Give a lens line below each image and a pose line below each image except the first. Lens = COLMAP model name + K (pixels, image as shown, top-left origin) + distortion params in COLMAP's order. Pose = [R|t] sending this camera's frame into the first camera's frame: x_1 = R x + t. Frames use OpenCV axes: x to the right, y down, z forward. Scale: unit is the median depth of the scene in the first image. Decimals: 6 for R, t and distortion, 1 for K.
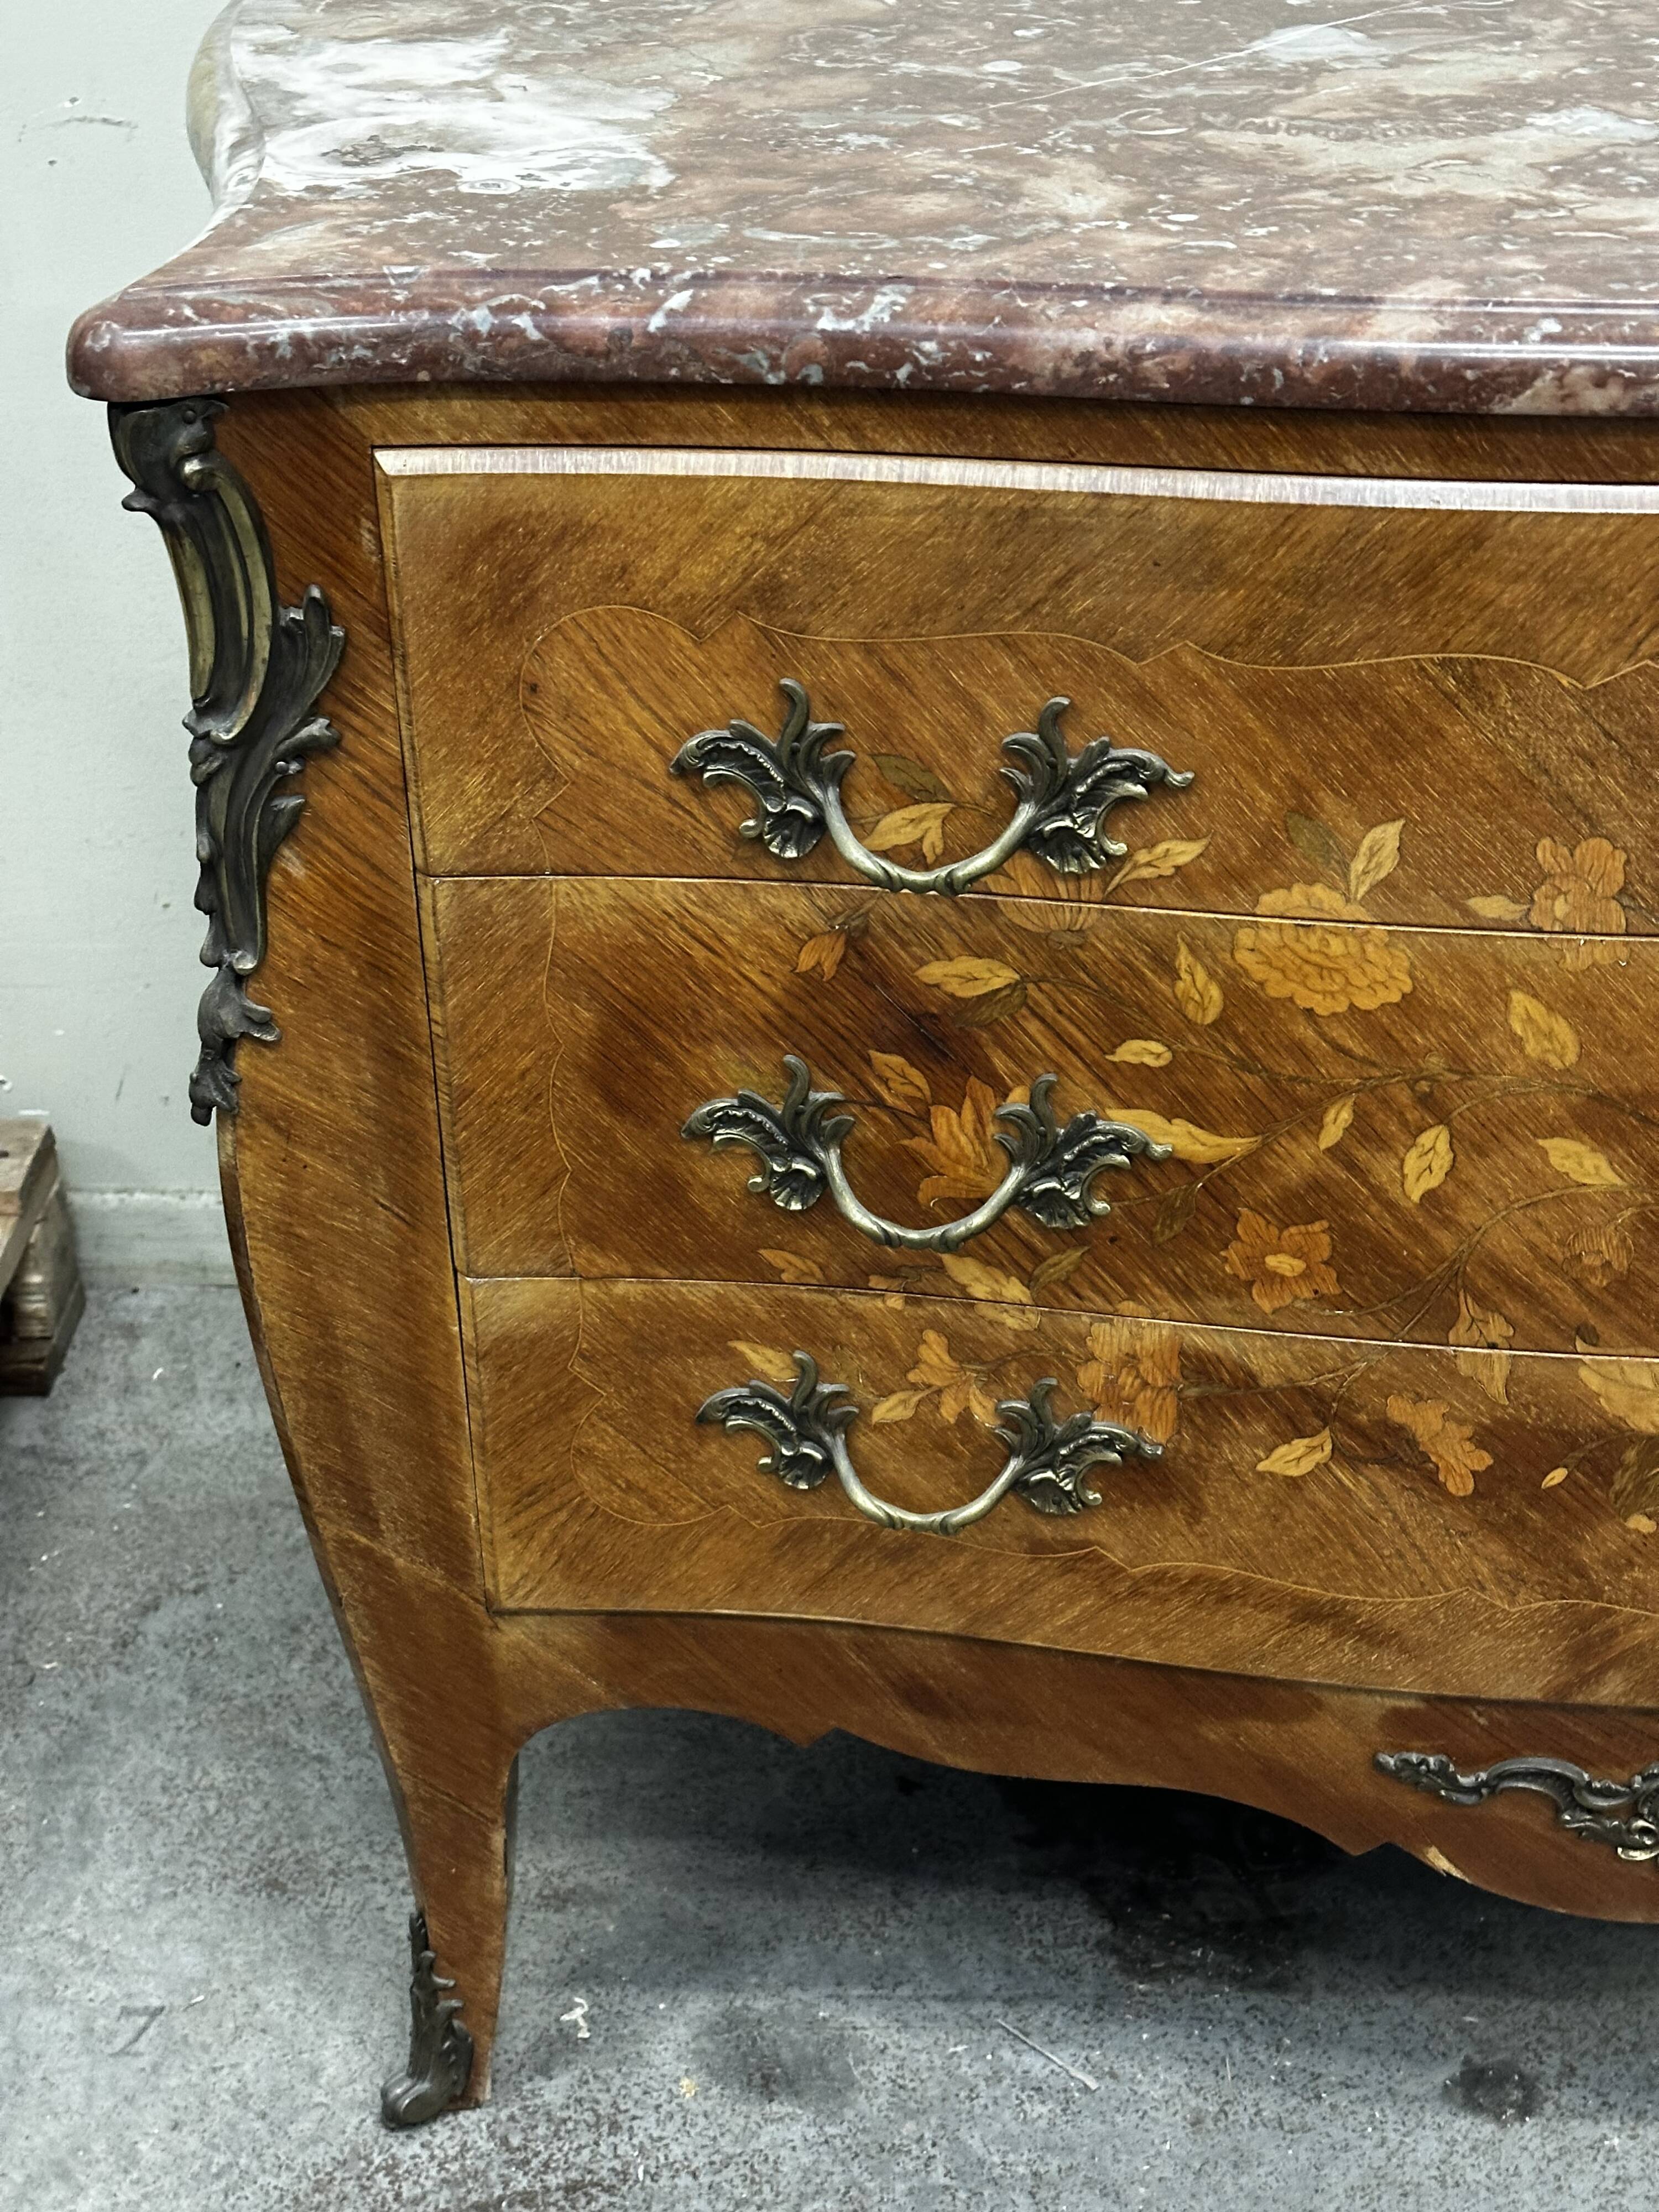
lens RADIAL K [[3120.4, 0, 807.1], [0, 3120.4, 1102.0], [0, 0, 1]] dist [0.125196, 0.000000]
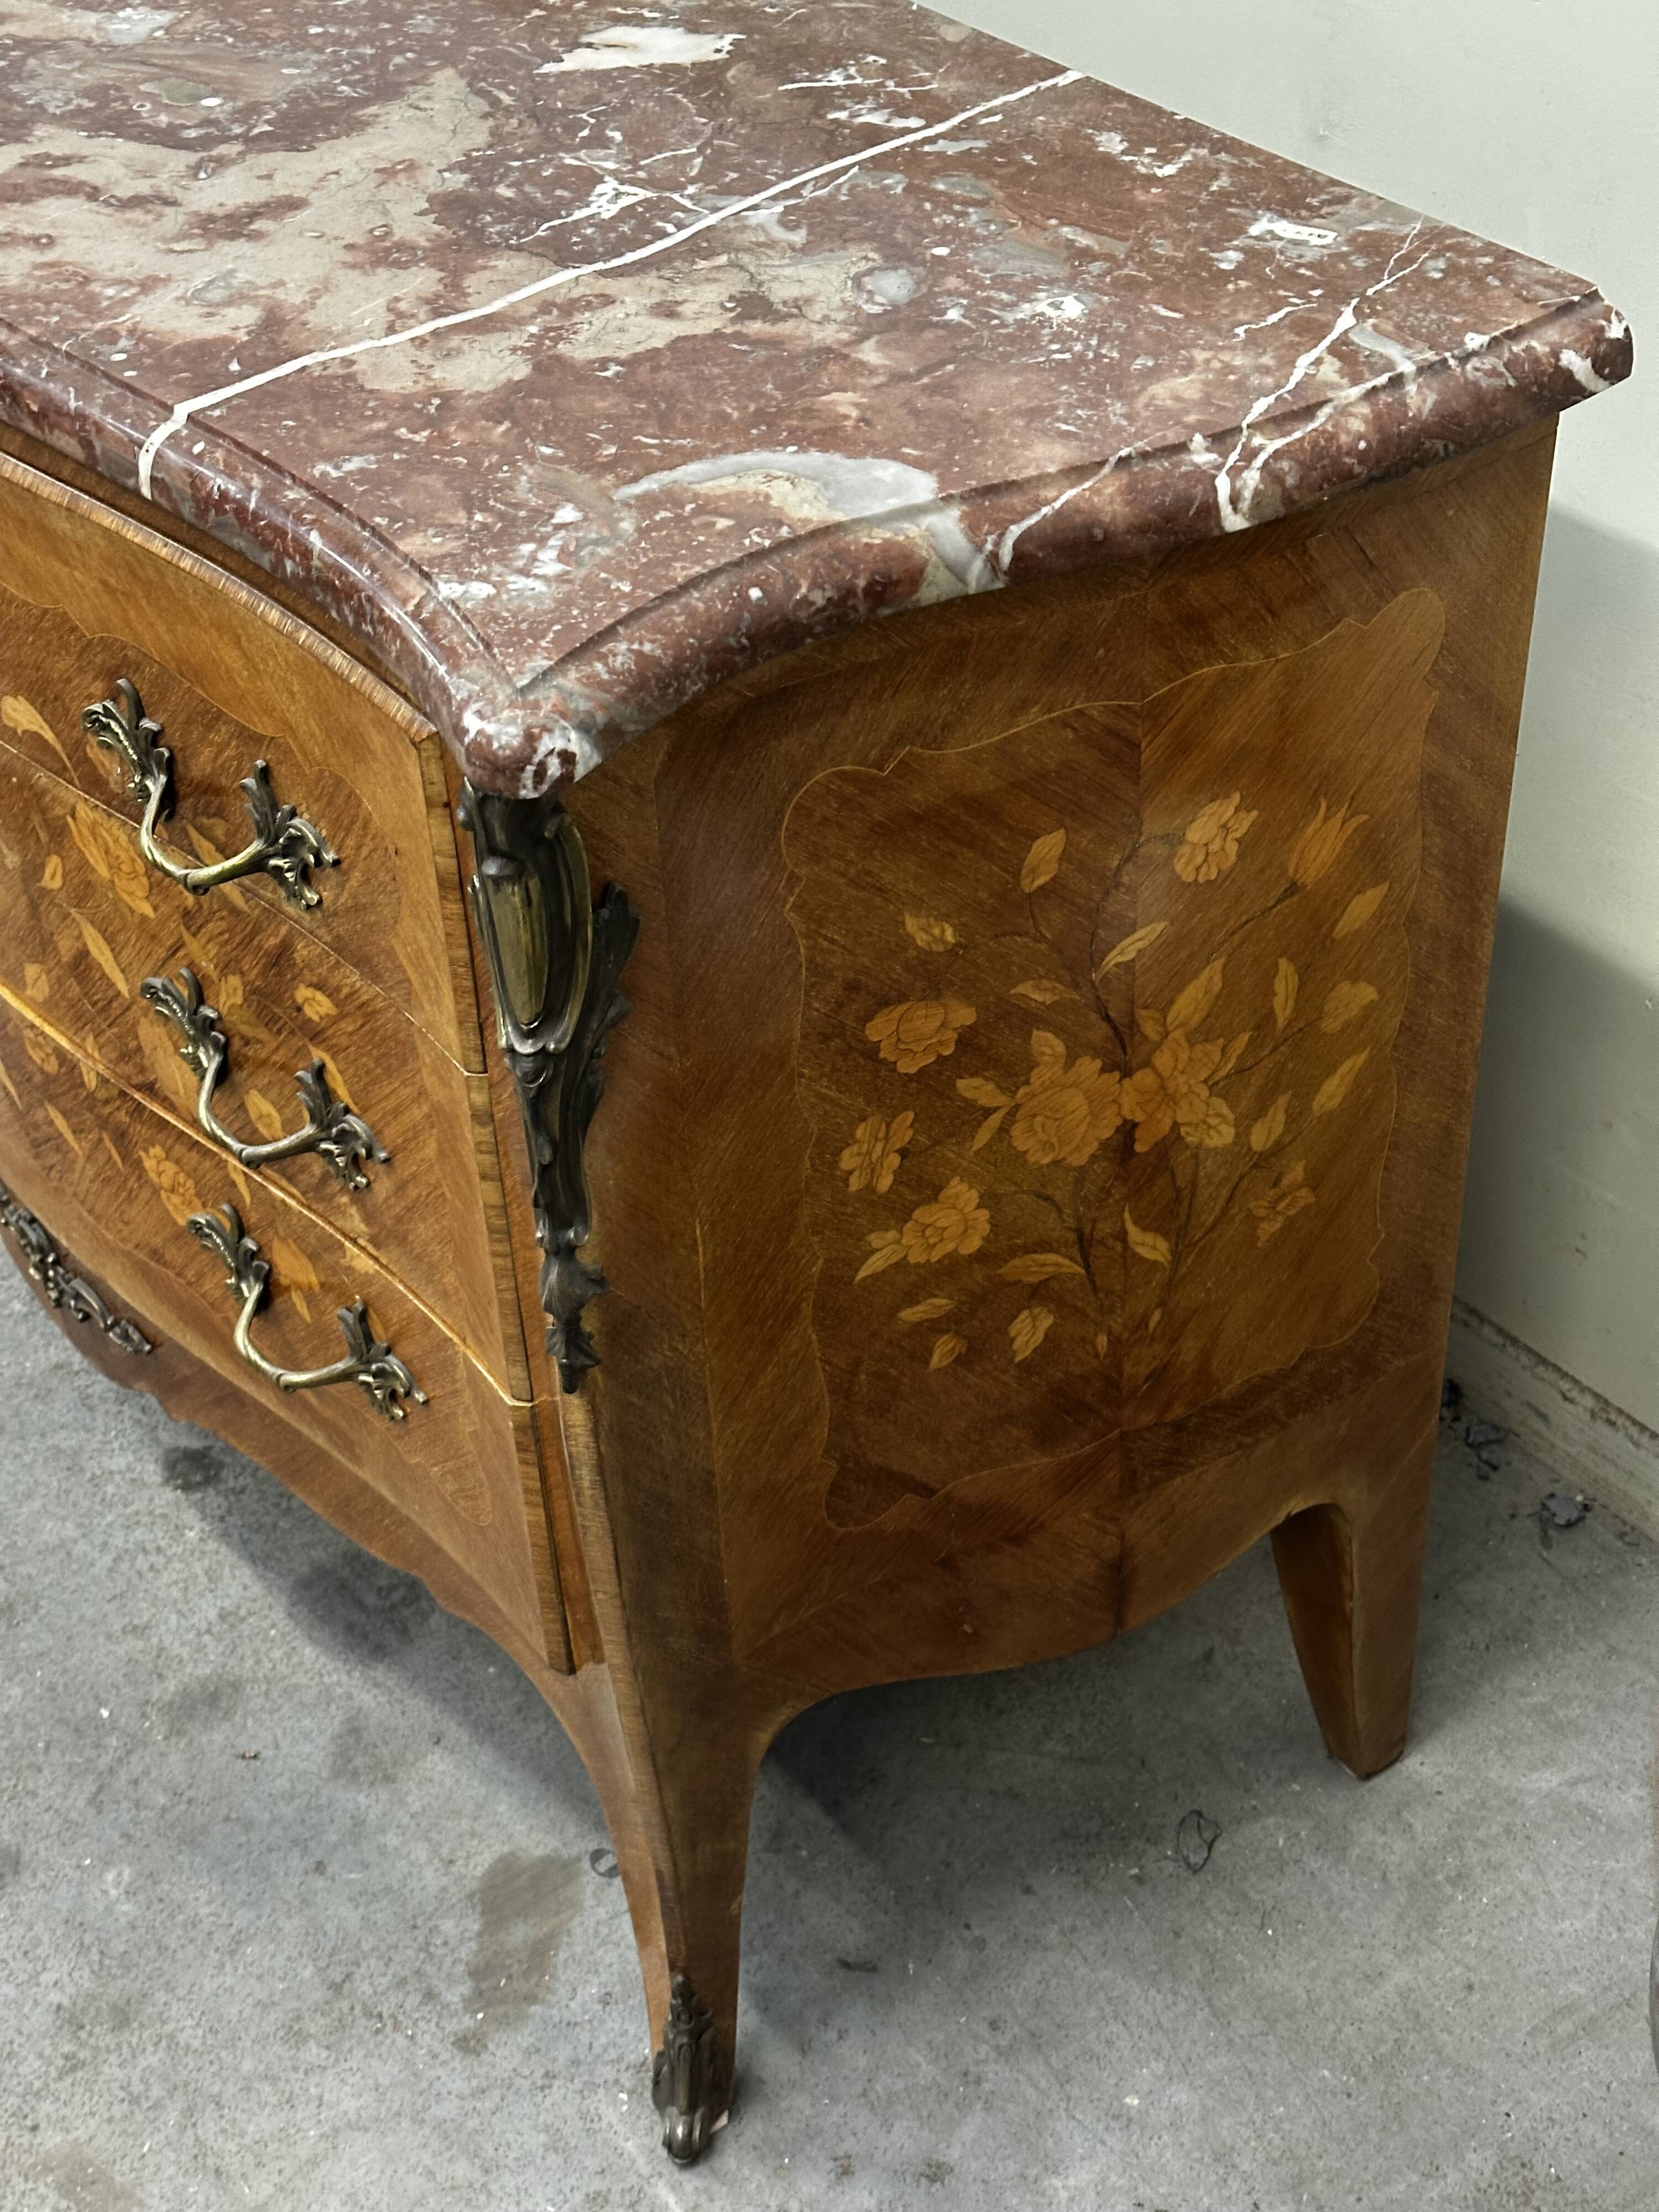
lens RADIAL K [[3120.4, 0, 792.9], [0, 3120.4, 1112.4], [0, 0, 1]] dist [0.125196, 0.000000]
pose [[0.627305, 0.477599, -0.615132, 1.432435], [-0.378199, 0.877304, 0.295471, -0.399366], [0.680774, 0.047292, 0.730965, 0.236295]]
